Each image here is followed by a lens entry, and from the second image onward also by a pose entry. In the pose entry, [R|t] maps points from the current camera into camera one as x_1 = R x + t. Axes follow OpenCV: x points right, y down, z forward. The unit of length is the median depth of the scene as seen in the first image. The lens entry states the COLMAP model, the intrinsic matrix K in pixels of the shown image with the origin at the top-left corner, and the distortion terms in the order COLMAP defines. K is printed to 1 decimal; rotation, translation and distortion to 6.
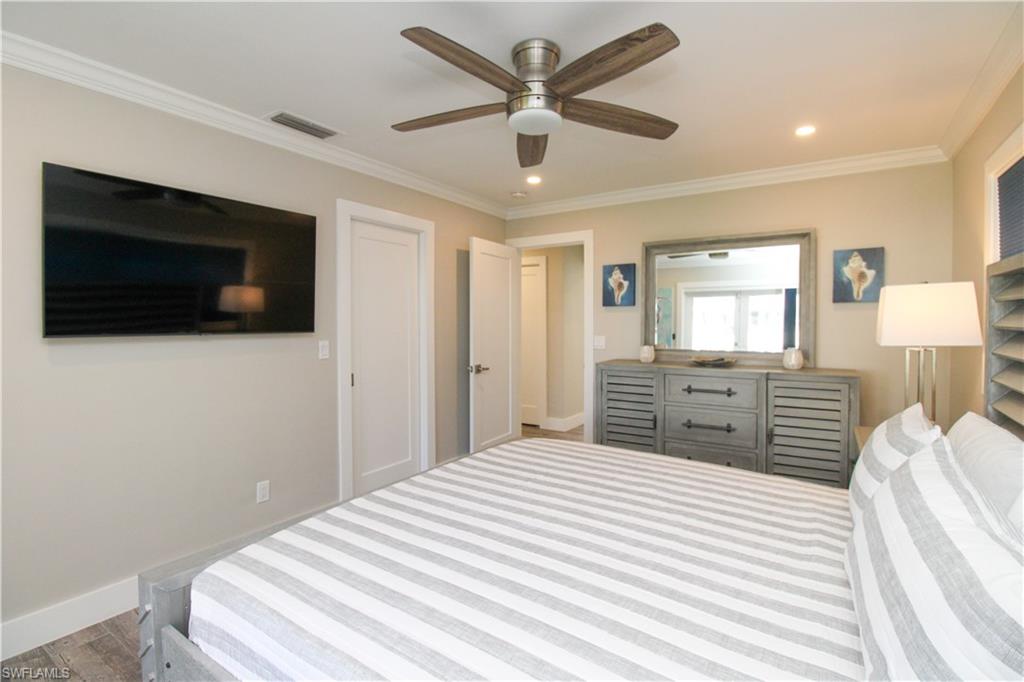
lens RADIAL K [[458.2, 0, 512.3], [0, 458.2, 329.5], [0, 0, 1]] dist [0.039624, -0.012481]
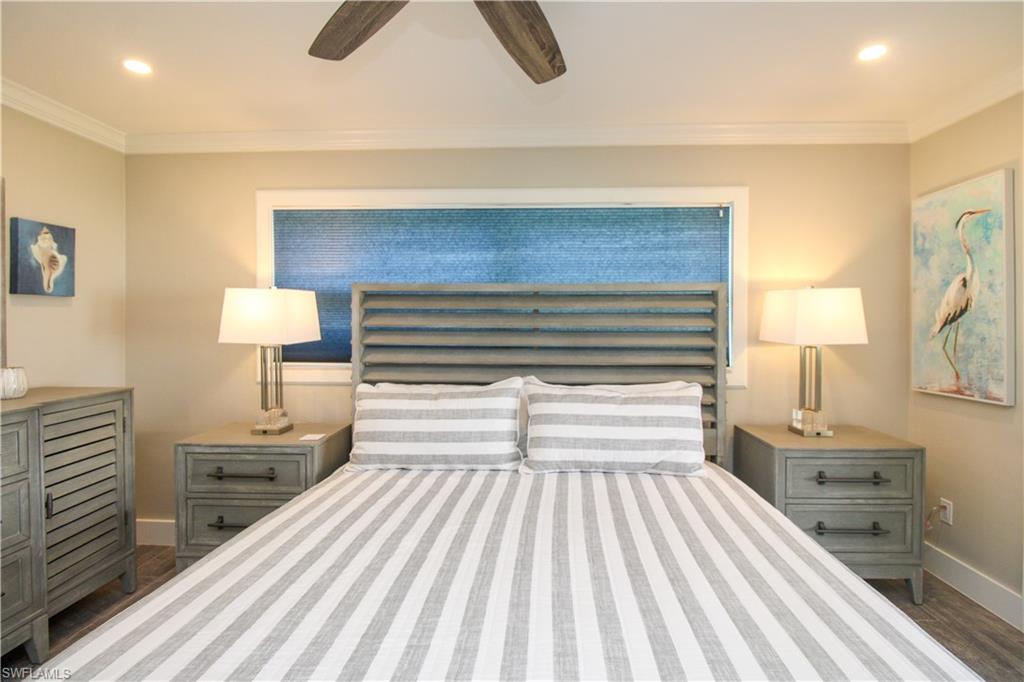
lens RADIAL K [[496.2, 0, 515.1], [0, 496.2, 328.2], [0, 0, 1]] dist [0.008781, -0.018844]
pose [[-0.491926, -0.012885, 0.870542, -0.299873], [0.012717, 0.999677, 0.021983, -0.013384], [-0.870544, 0.021885, -0.491603, 0.718412]]
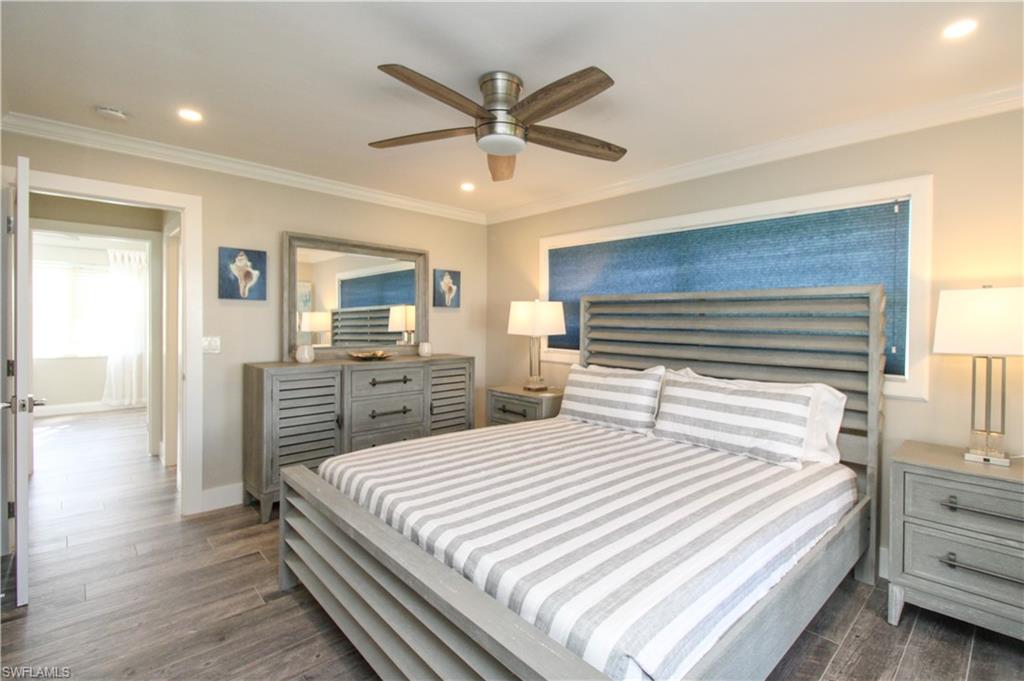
lens RADIAL K [[480.1, 0, 513.7], [0, 480.1, 331.5], [0, 0, 1]] dist [0.022221, -0.015927]
pose [[0.277156, -0.020446, 0.960607, -0.618183], [0.004787, 0.999791, 0.019899, -0.010839], [-0.960813, -0.000917, 0.277196, 0.379843]]
